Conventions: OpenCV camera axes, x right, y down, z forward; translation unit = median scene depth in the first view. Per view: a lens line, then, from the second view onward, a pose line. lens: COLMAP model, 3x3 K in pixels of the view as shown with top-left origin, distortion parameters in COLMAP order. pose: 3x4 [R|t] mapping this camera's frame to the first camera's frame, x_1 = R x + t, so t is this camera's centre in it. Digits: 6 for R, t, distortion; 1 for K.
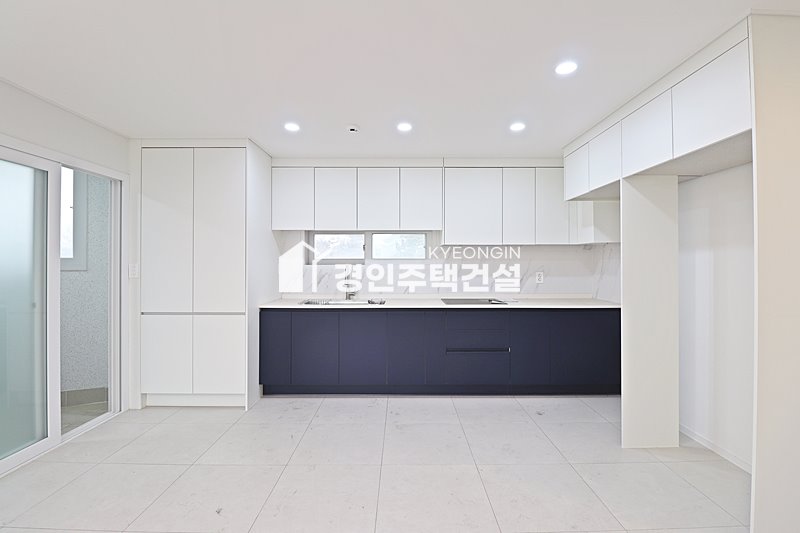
lens RADIAL K [[362.7, 0, 401.5], [0, 362.7, 259.4], [0, 0, 1]] dist [0.000906, 0.000399]
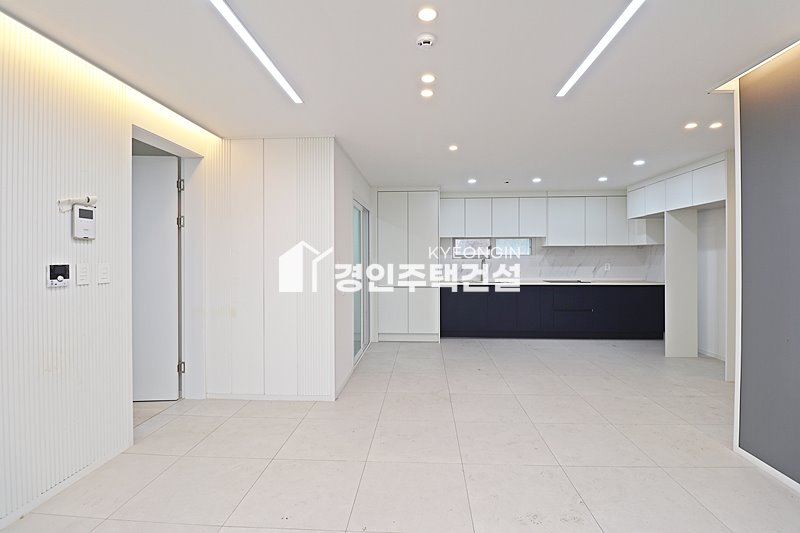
lens RADIAL K [[371.5, 0, 403.4], [0, 371.5, 259.5], [0, 0, 1]] dist [0.000216, -0.000357]
pose [[0.998712, -0.003713, -0.050602, -0.461284], [0.004063, 0.999968, 0.006824, 0.004897], [0.050575, -0.007020, 0.998696, -0.698979]]
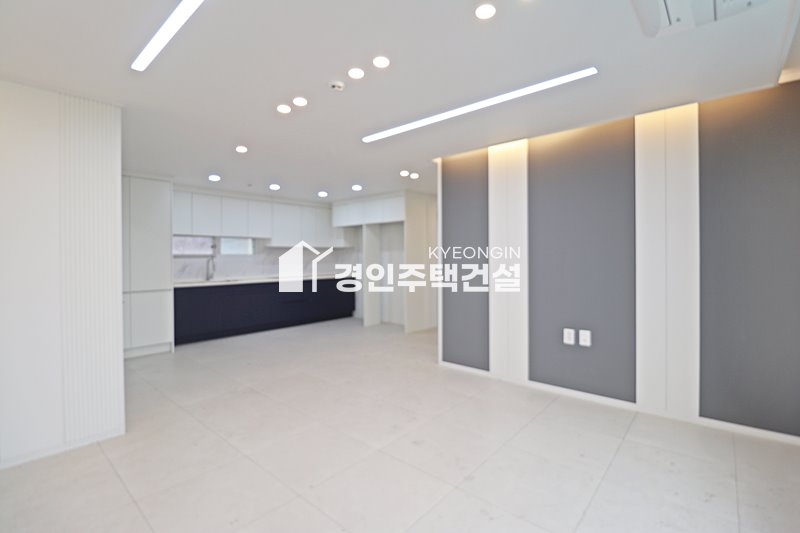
lens RADIAL K [[371.5, 0, 403.4], [0, 371.5, 259.5], [0, 0, 1]] dist [0.000216, -0.000357]
pose [[0.657291, -0.008090, 0.753593, -0.895830], [0.001177, 0.999952, 0.009708, 0.006239], [-0.753636, -0.005494, 0.657269, -0.702710]]
